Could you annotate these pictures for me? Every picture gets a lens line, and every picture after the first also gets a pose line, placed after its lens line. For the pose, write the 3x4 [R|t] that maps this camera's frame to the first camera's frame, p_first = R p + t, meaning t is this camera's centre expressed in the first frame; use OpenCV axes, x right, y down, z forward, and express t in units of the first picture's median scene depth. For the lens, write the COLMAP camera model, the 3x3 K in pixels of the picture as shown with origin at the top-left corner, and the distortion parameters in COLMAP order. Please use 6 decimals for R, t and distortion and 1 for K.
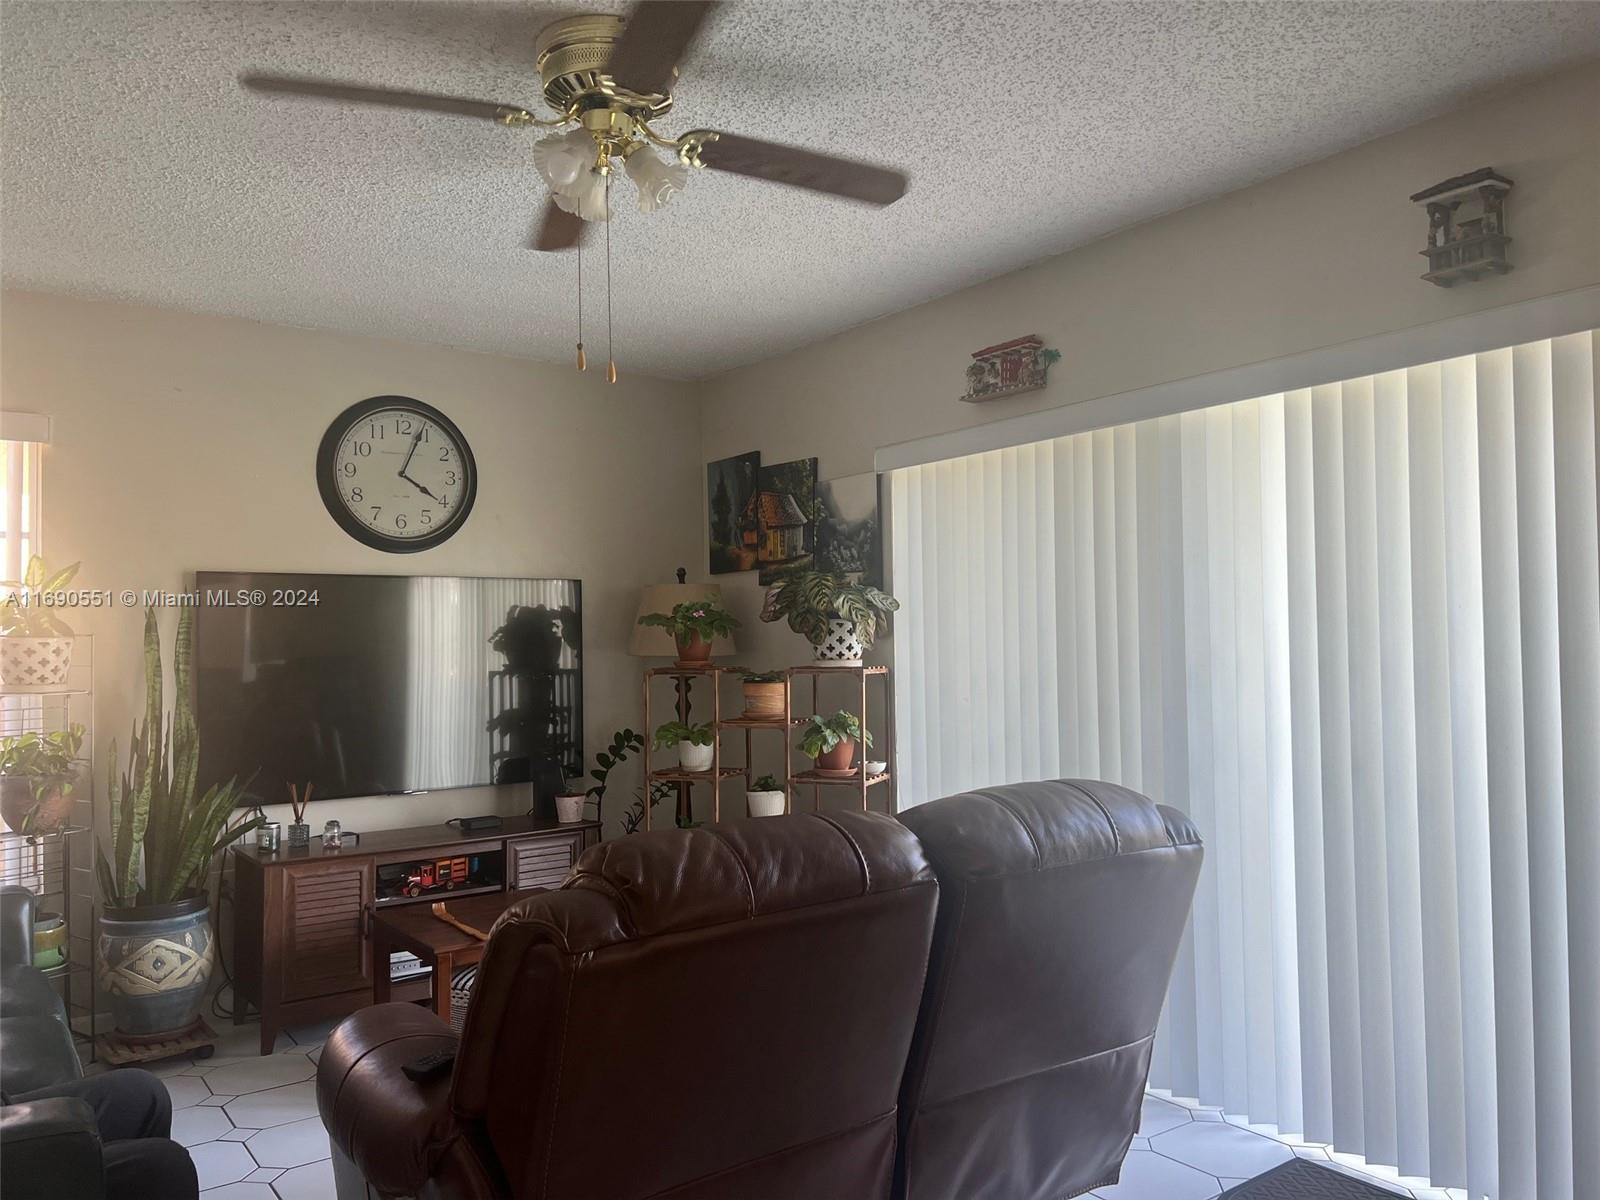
lens RADIAL K [[1221.1, 0, 797.9], [0, 1221.1, 598.3], [0, 0, 1]] dist [0.059442, -0.084710]
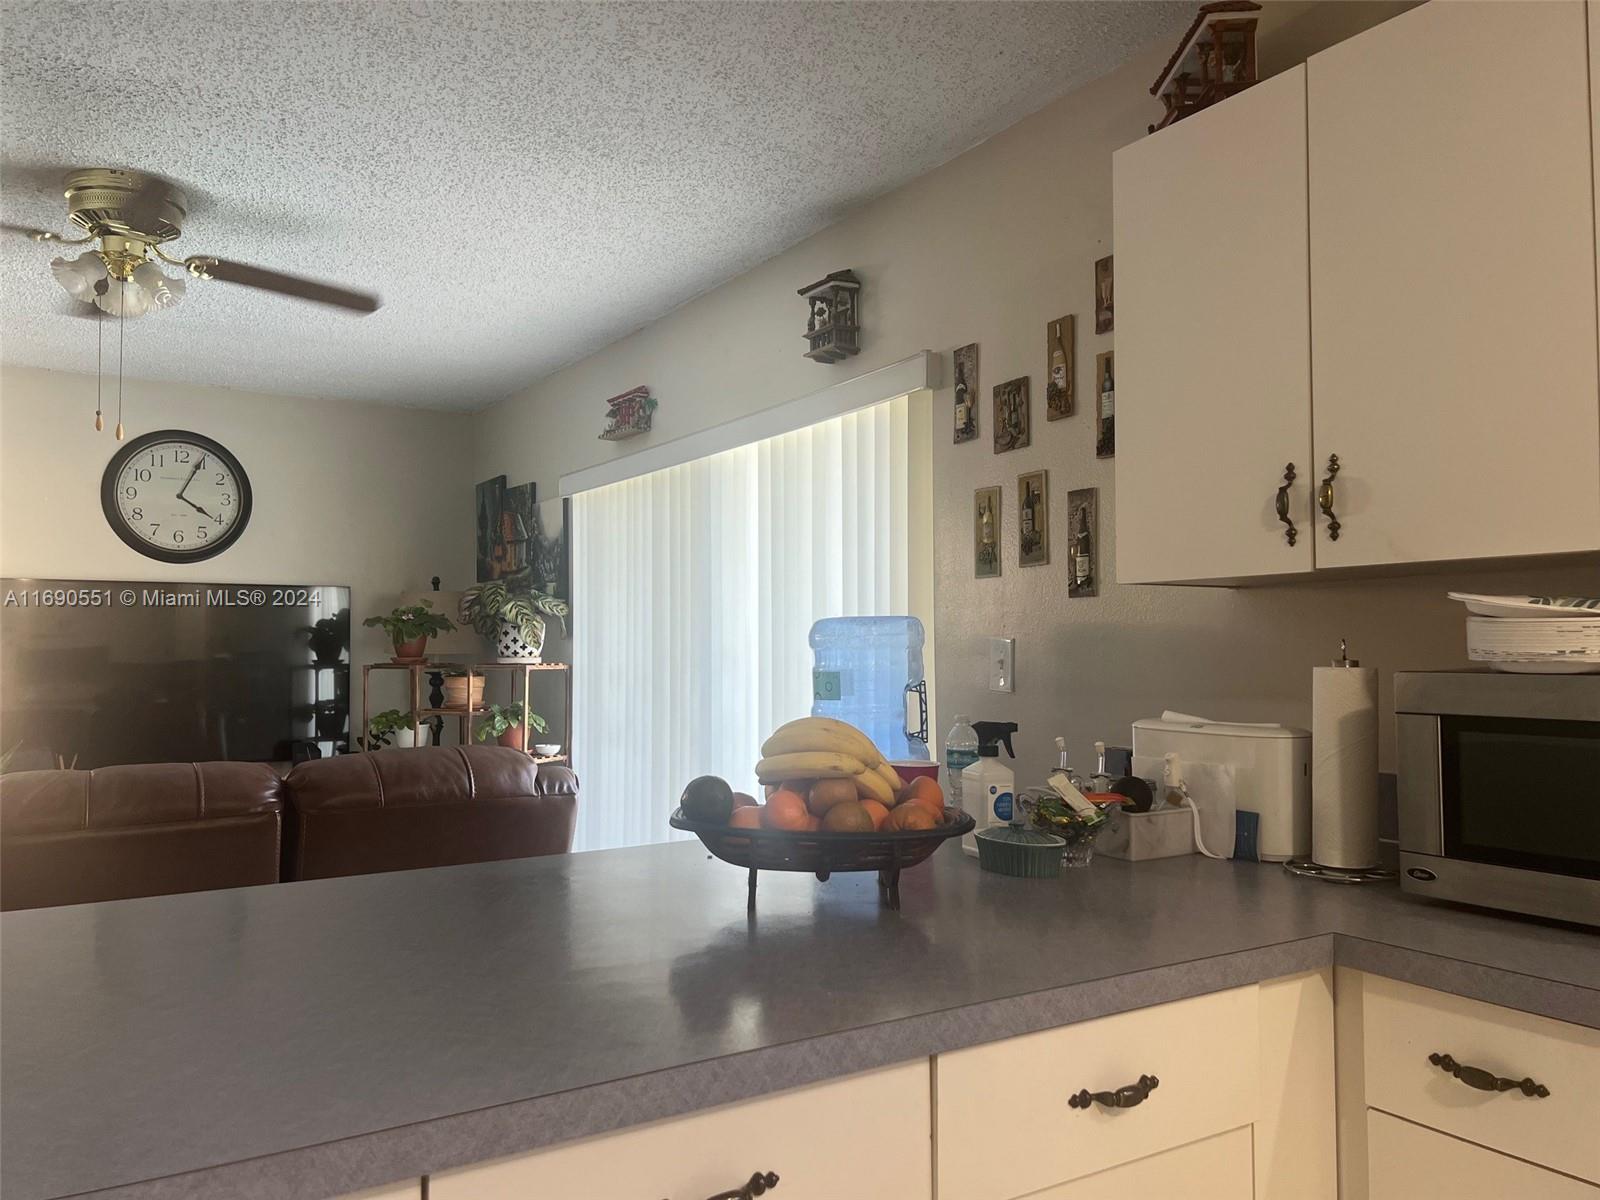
lens RADIAL K [[1221.1, 0, 746.2], [0, 1221.1, 592.2], [0, 0, 1]] dist [0.059442, -0.084710]
pose [[0.997764, 0.006879, -0.066479, 0.324923], [-0.007388, 0.999945, -0.007410, -0.004946], [0.066425, 0.007884, 0.997760, -0.154574]]
